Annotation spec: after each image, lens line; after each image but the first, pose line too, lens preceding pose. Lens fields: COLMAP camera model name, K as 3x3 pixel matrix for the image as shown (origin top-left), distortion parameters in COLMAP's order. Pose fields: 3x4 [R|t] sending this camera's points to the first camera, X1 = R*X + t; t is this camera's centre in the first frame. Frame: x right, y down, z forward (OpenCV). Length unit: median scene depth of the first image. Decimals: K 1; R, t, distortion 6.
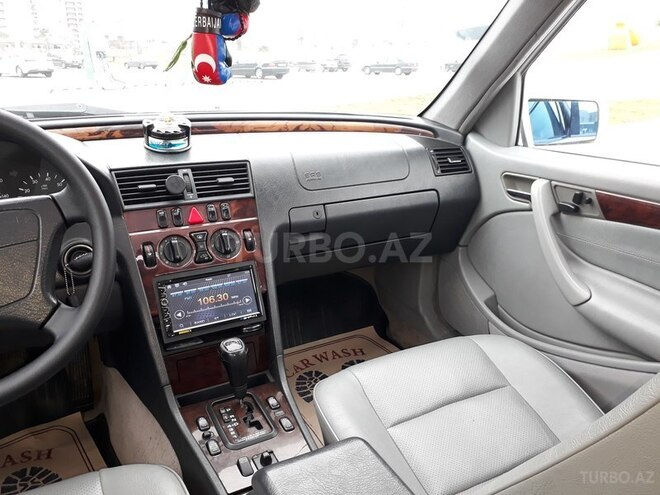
lens RADIAL K [[526.0, 0, 328.5], [0, 526.0, 251.1], [0, 0, 1]] dist [0.009558, -0.041627]
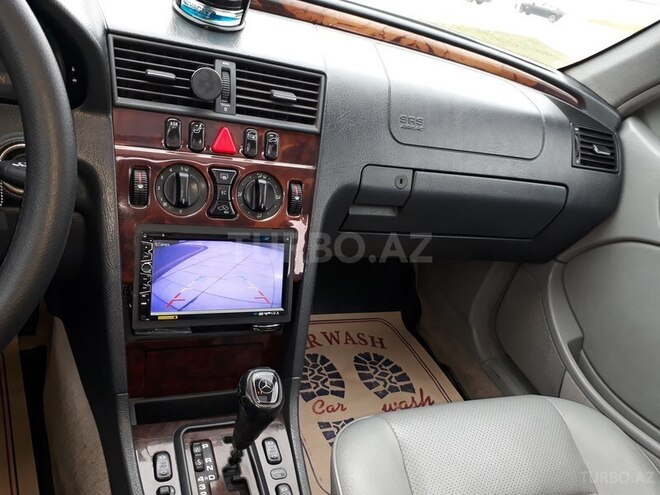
lens RADIAL K [[526.0, 0, 325.3], [0, 526.0, 247.4], [0, 0, 1]] dist [0.009558, -0.041627]
pose [[0.962935, 0.268930, 0.020795, -0.105895], [-0.268789, 0.950260, 0.157346, -0.070546], [0.022554, -0.157104, 0.987325, 0.327695]]
